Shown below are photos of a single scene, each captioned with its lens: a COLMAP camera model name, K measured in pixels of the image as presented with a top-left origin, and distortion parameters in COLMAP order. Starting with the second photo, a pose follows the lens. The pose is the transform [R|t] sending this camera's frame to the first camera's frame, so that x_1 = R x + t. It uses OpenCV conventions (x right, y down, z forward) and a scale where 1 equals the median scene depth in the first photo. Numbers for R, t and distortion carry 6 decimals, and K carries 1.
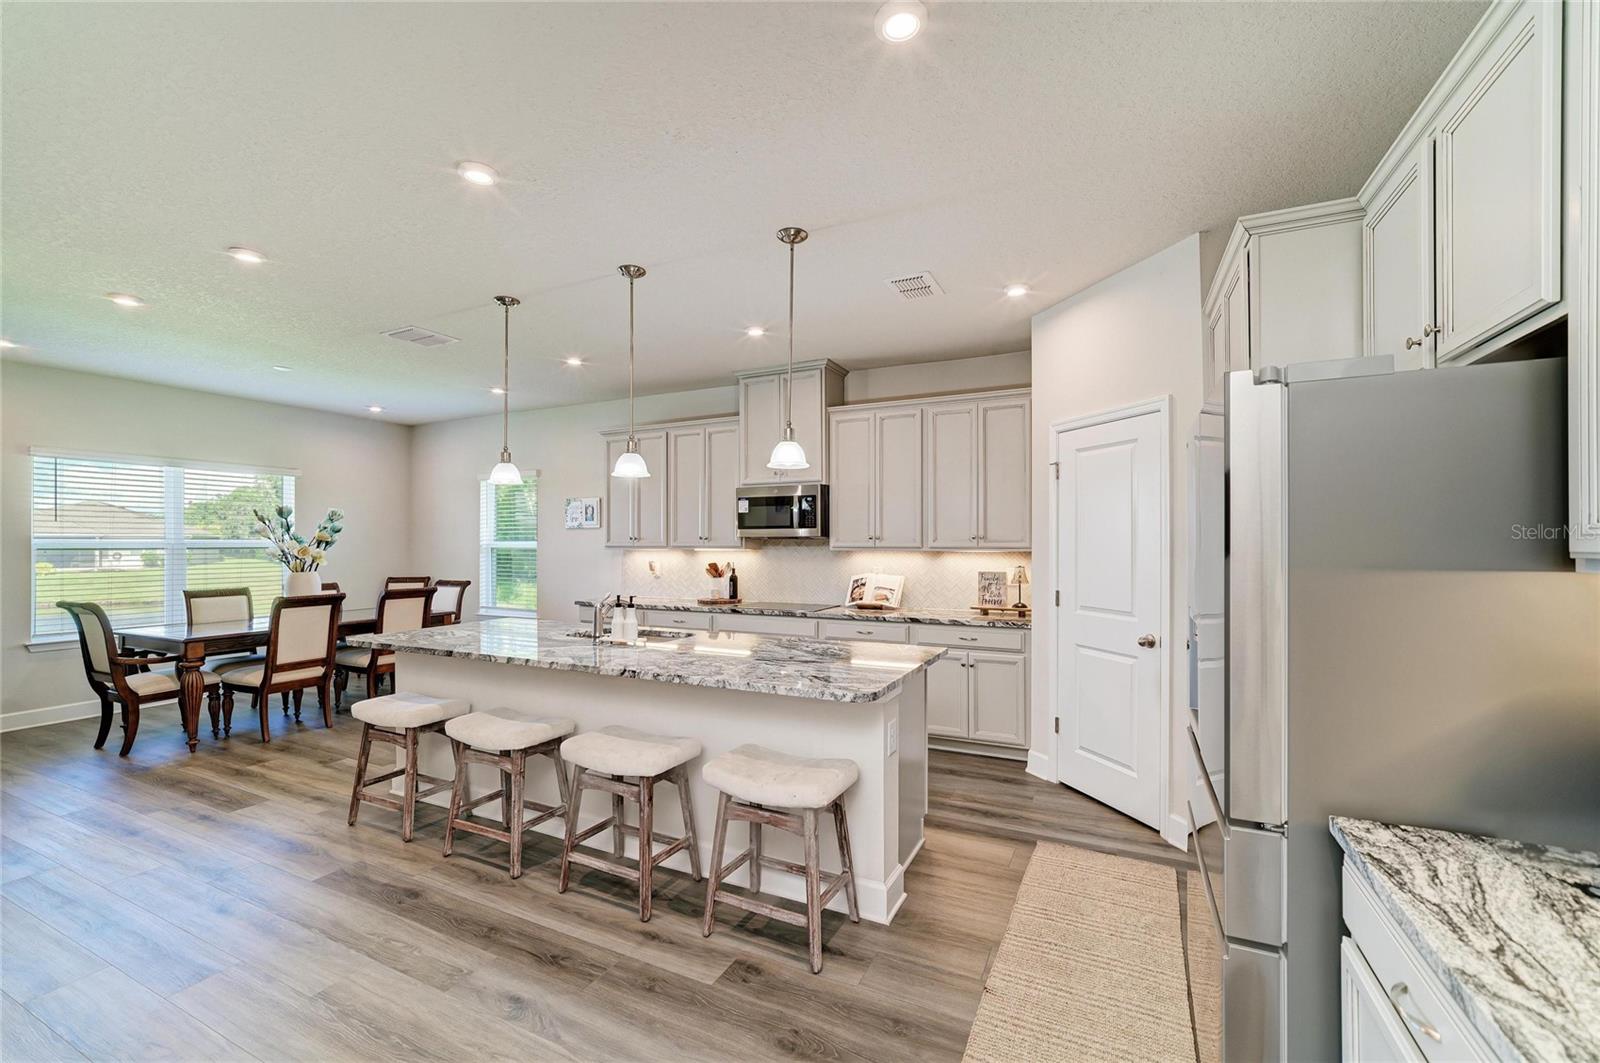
lens RADIAL K [[649.9, 0, 811.9], [0, 649.9, 537.6], [0, 0, 1]] dist [-0.011791, 0.001920]
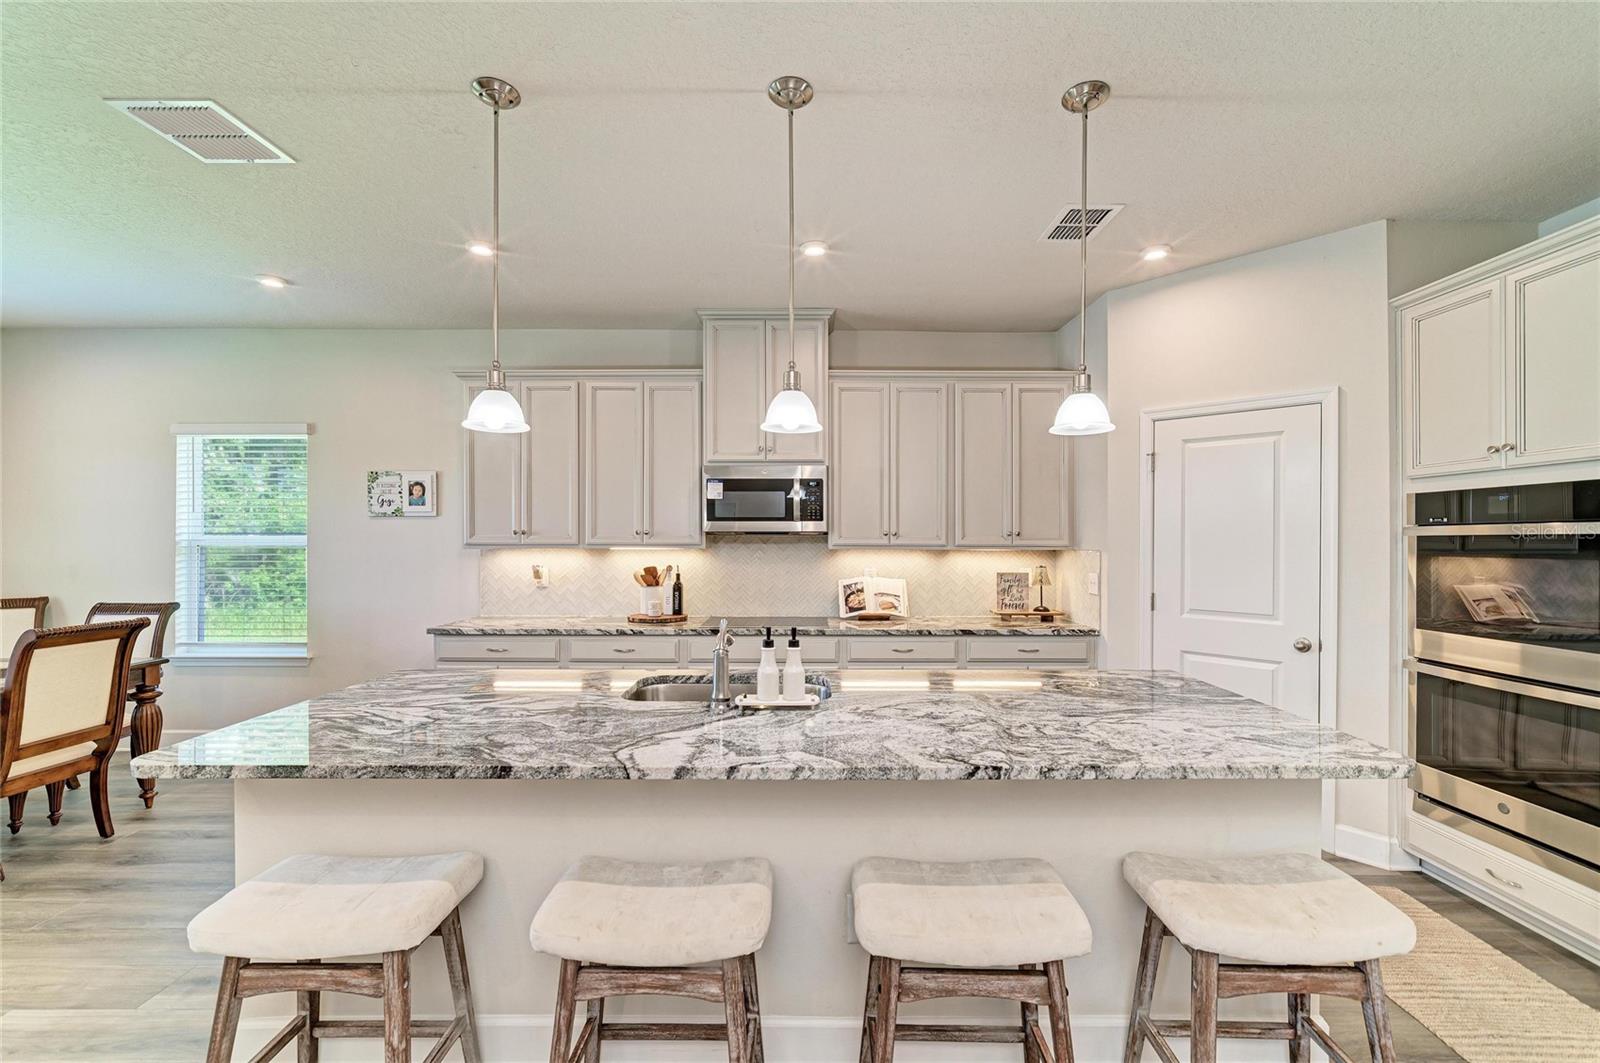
lens RADIAL K [[649.9, 0, 814.5], [0, 649.9, 541.9], [0, 0, 1]] dist [-0.011791, 0.001920]
pose [[0.901983, 0.002350, 0.431765, -0.338718], [-0.006902, 0.999936, 0.008975, 0.003386], [-0.431716, -0.011076, 0.901941, 0.290099]]
